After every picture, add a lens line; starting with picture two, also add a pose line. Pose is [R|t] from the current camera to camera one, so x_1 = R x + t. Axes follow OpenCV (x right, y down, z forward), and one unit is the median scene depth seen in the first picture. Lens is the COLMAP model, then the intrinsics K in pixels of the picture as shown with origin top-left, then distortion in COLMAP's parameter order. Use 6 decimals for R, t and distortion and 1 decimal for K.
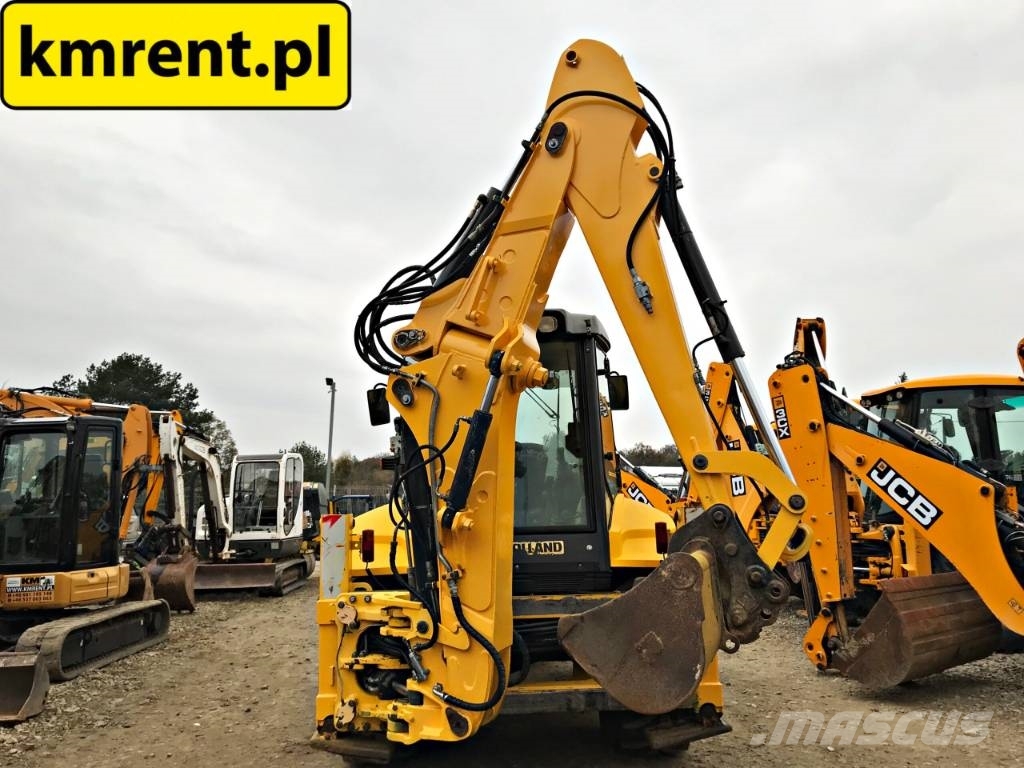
lens RADIAL K [[837.7, 0, 509.7], [0, 837.7, 379.0], [0, 0, 1]] dist [0.034882, -0.032324]
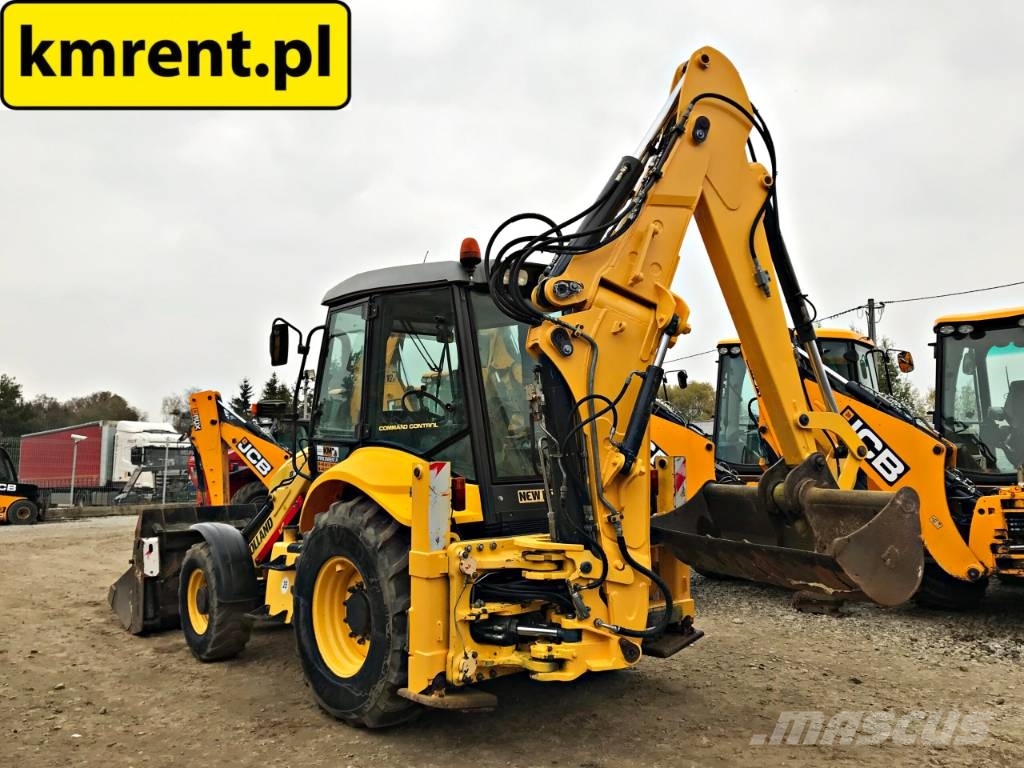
lens RADIAL K [[837.7, 0, 510.1], [0, 837.7, 379.3], [0, 0, 1]] dist [0.034882, -0.032324]
pose [[0.778730, 0.062189, 0.624269, -0.745331], [-0.092378, 0.995595, 0.016055, 0.047007], [-0.620521, -0.070171, 0.781044, 0.227876]]
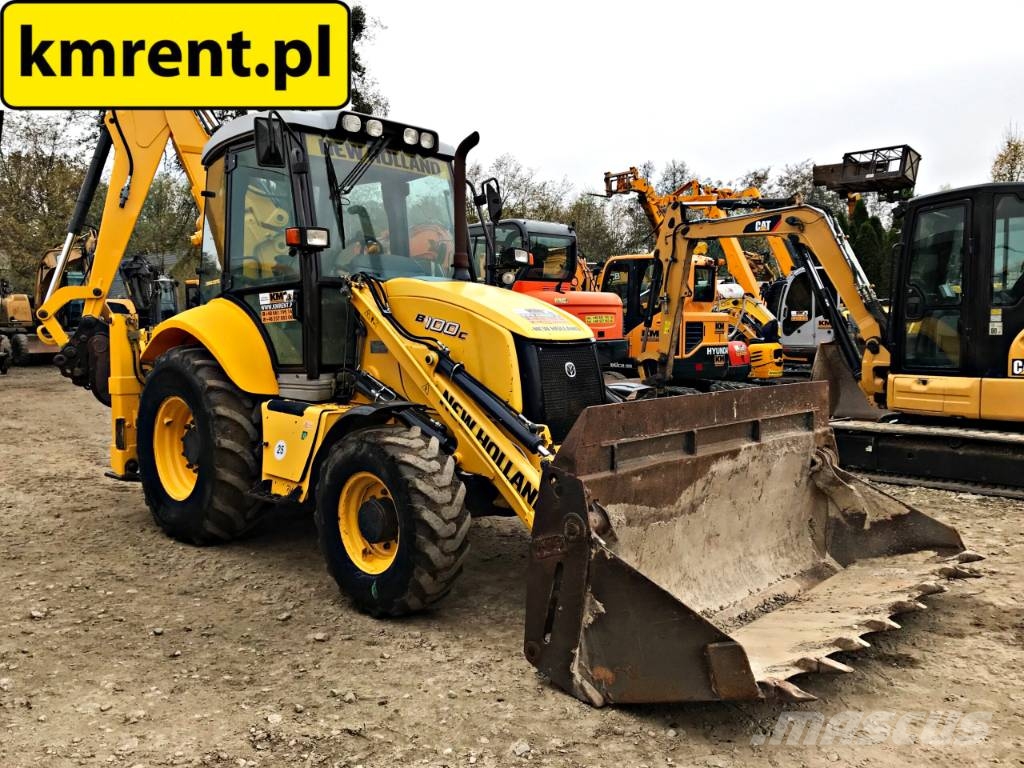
lens RADIAL K [[837.7, 0, 510.1], [0, 837.7, 380.9], [0, 0, 1]] dist [0.034882, -0.032324]
pose [[-0.720815, 0.060452, -0.690487, 0.711295], [0.119582, 0.992098, -0.037976, 0.387941], [0.682734, -0.109943, -0.722348, 2.416079]]
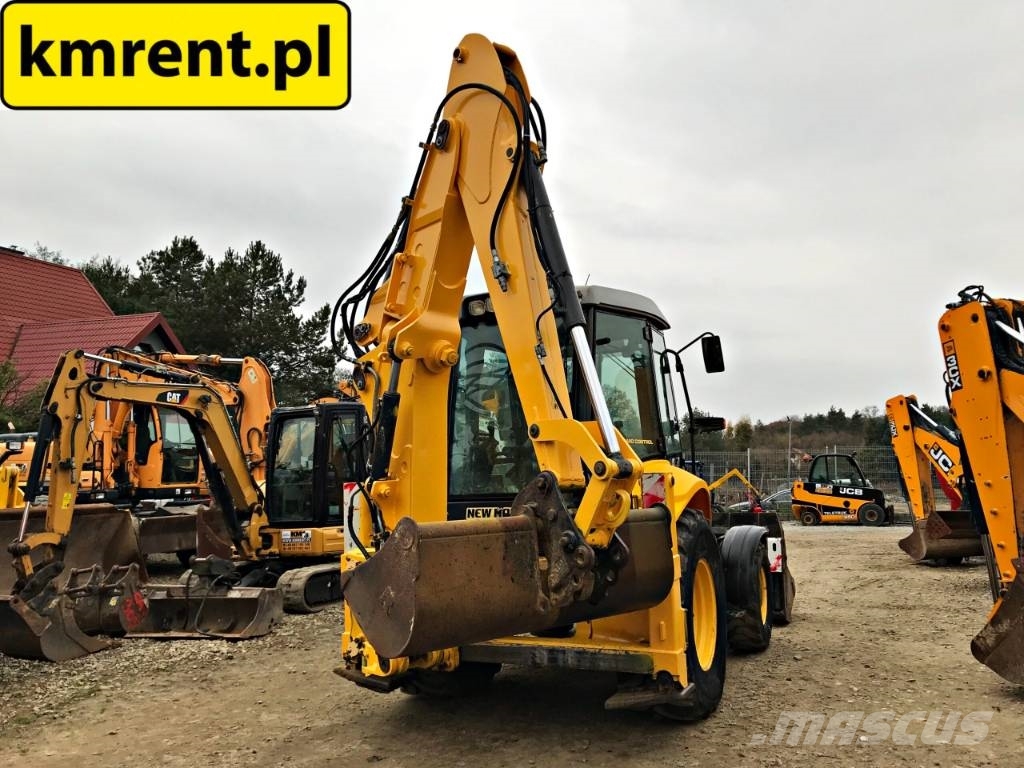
lens RADIAL K [[837.7, 0, 508.7], [0, 837.7, 376.5], [0, 0, 1]] dist [0.034882, -0.032324]
pose [[0.886056, -0.063021, -0.459275, 0.546718], [0.080366, 0.996597, 0.018295, 0.008078], [0.456559, -0.053121, 0.888106, 0.057592]]
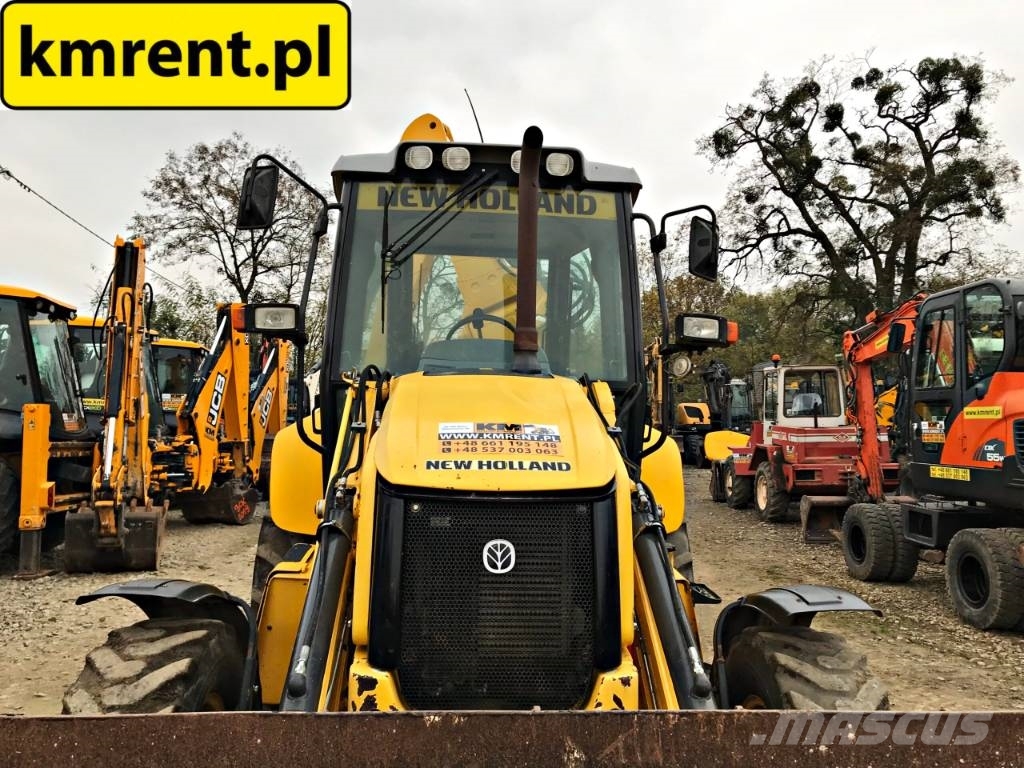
lens RADIAL K [[837.7, 0, 507.9], [0, 837.7, 378.6], [0, 0, 1]] dist [0.034882, -0.032324]
pose [[-0.999843, -0.002448, -0.017567, -0.017642], [0.001272, 0.977991, -0.208643, 0.346902], [0.017691, -0.208633, -0.977834, 2.225935]]
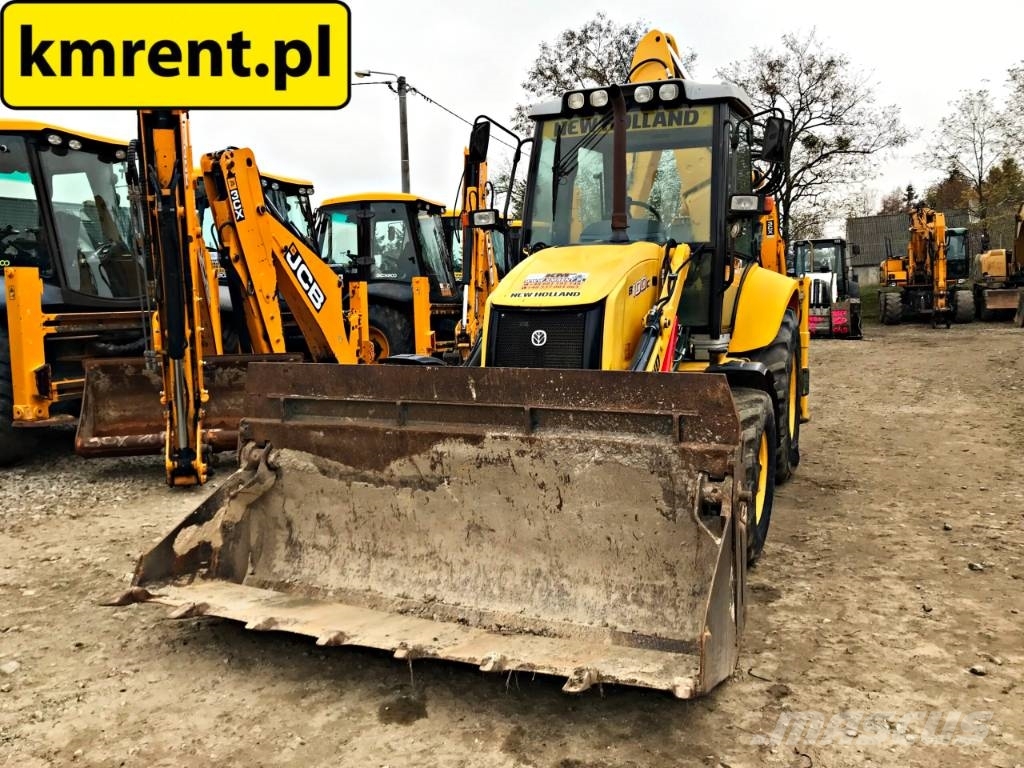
lens RADIAL K [[837.7, 0, 506.1], [0, 837.7, 381.1], [0, 0, 1]] dist [0.034882, -0.032324]
pose [[-0.901831, -0.016719, 0.431766, -0.392649], [-0.037574, 0.998500, -0.039817, 0.433240], [-0.430453, -0.052131, -0.901106, 2.612469]]
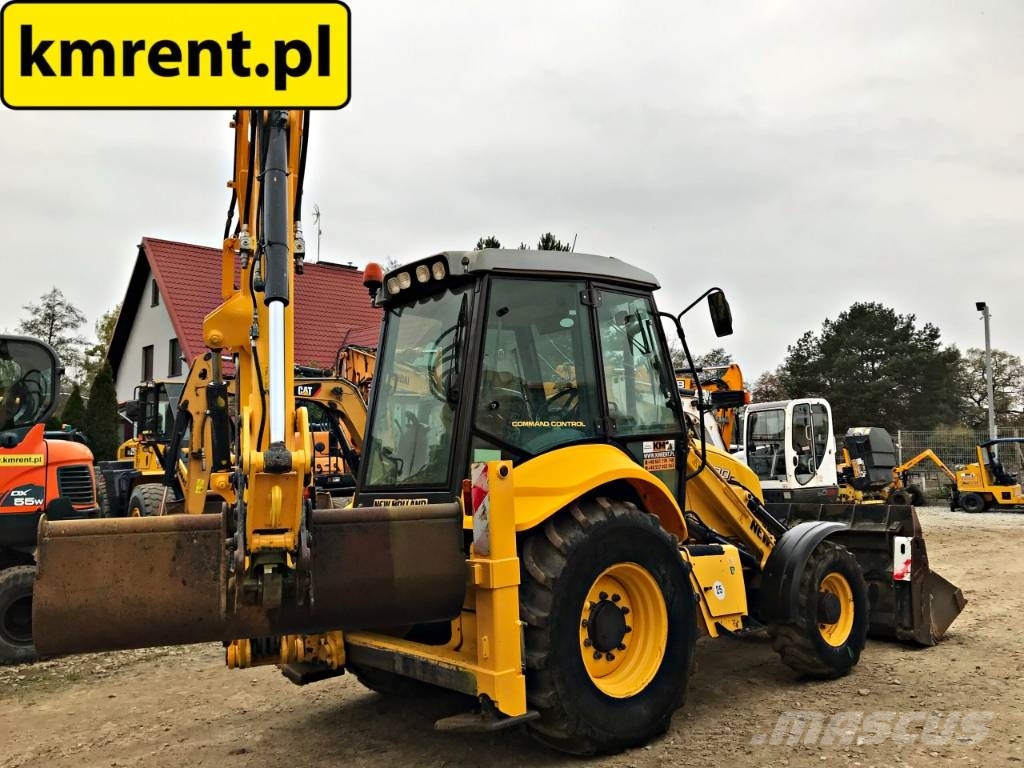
lens RADIAL K [[837.7, 0, 511.4], [0, 837.7, 376.3], [0, 0, 1]] dist [0.034882, -0.032324]
pose [[0.620387, -0.090853, -0.779016, 0.932398], [0.137696, 0.990457, -0.005855, 0.078493], [0.772114, -0.103635, 0.626977, 0.522299]]
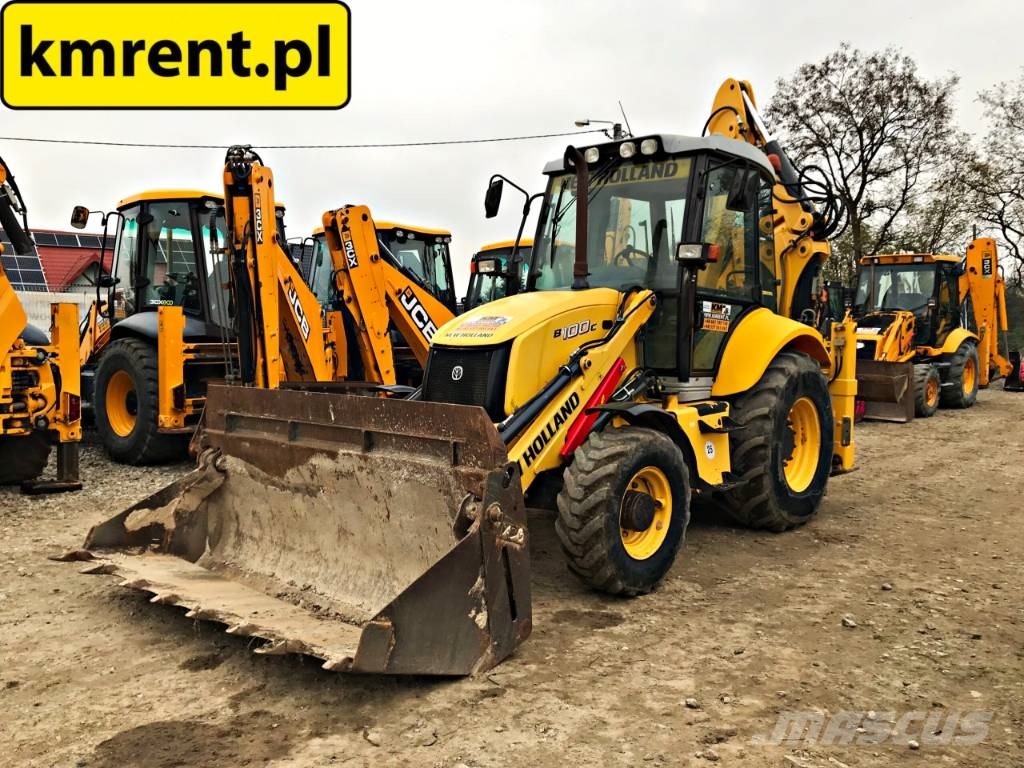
lens RADIAL K [[837.7, 0, 506.1], [0, 837.7, 377.8], [0, 0, 1]] dist [0.034882, -0.032324]
pose [[-0.724129, -0.024276, 0.689237, -0.795739], [-0.097252, 0.992988, -0.067200, 0.417052], [-0.682773, -0.115692, -0.721413, 2.475462]]
